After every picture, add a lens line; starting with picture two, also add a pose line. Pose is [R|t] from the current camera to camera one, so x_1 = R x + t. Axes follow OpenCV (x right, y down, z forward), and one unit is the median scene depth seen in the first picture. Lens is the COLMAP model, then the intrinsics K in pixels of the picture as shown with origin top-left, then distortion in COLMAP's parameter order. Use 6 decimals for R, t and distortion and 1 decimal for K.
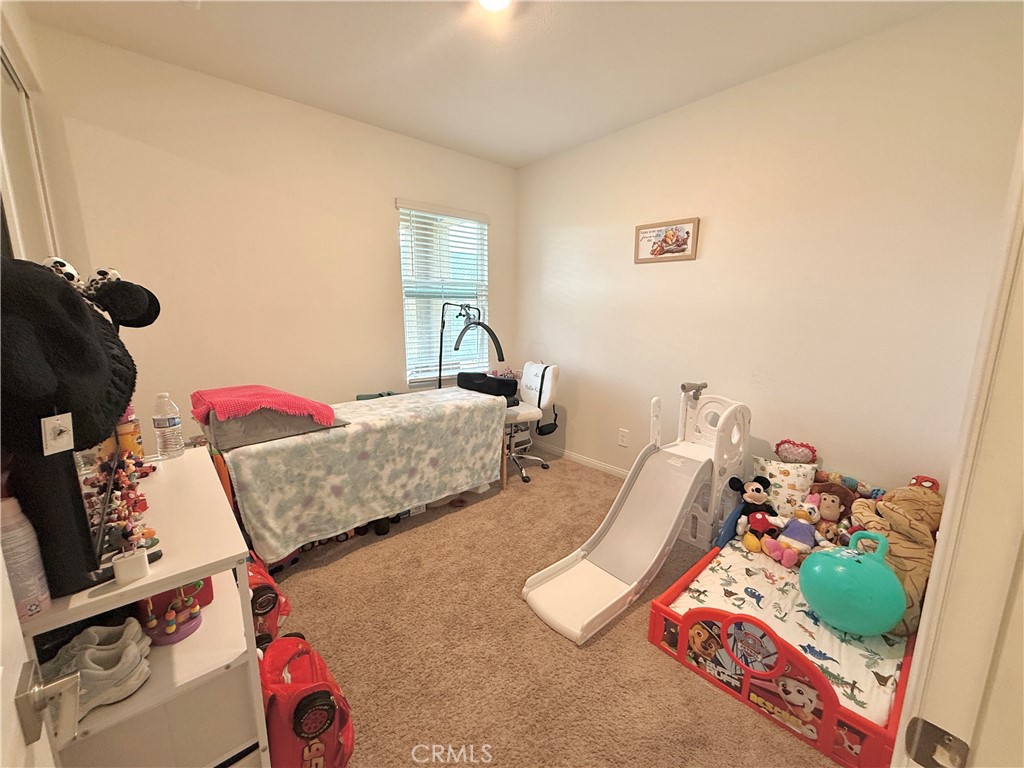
lens RADIAL K [[408.2, 0, 507.8], [0, 408.2, 384.4], [0, 0, 1]] dist [0.001617, -0.000103]
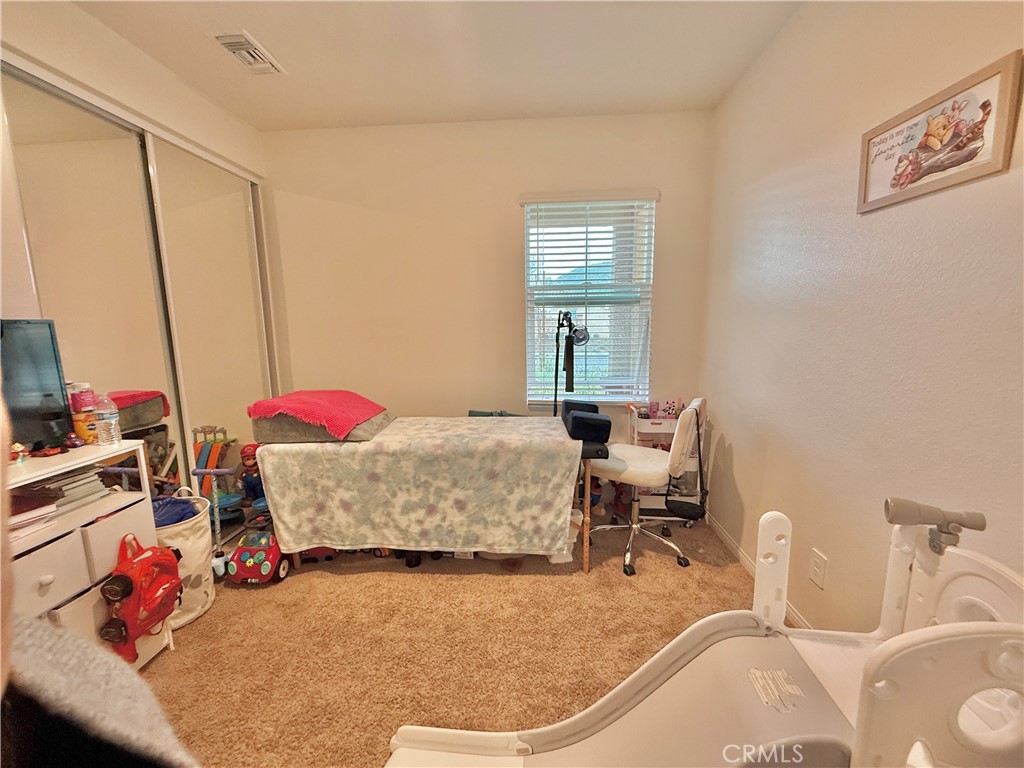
lens RADIAL K [[408.2, 0, 509.7], [0, 408.2, 382.9], [0, 0, 1]] dist [0.001617, -0.000103]
pose [[0.703872, 0.090860, -0.704492, 0.451472], [-0.108249, 0.993922, 0.020036, -0.083097], [0.702030, 0.062158, 0.709429, 0.473046]]
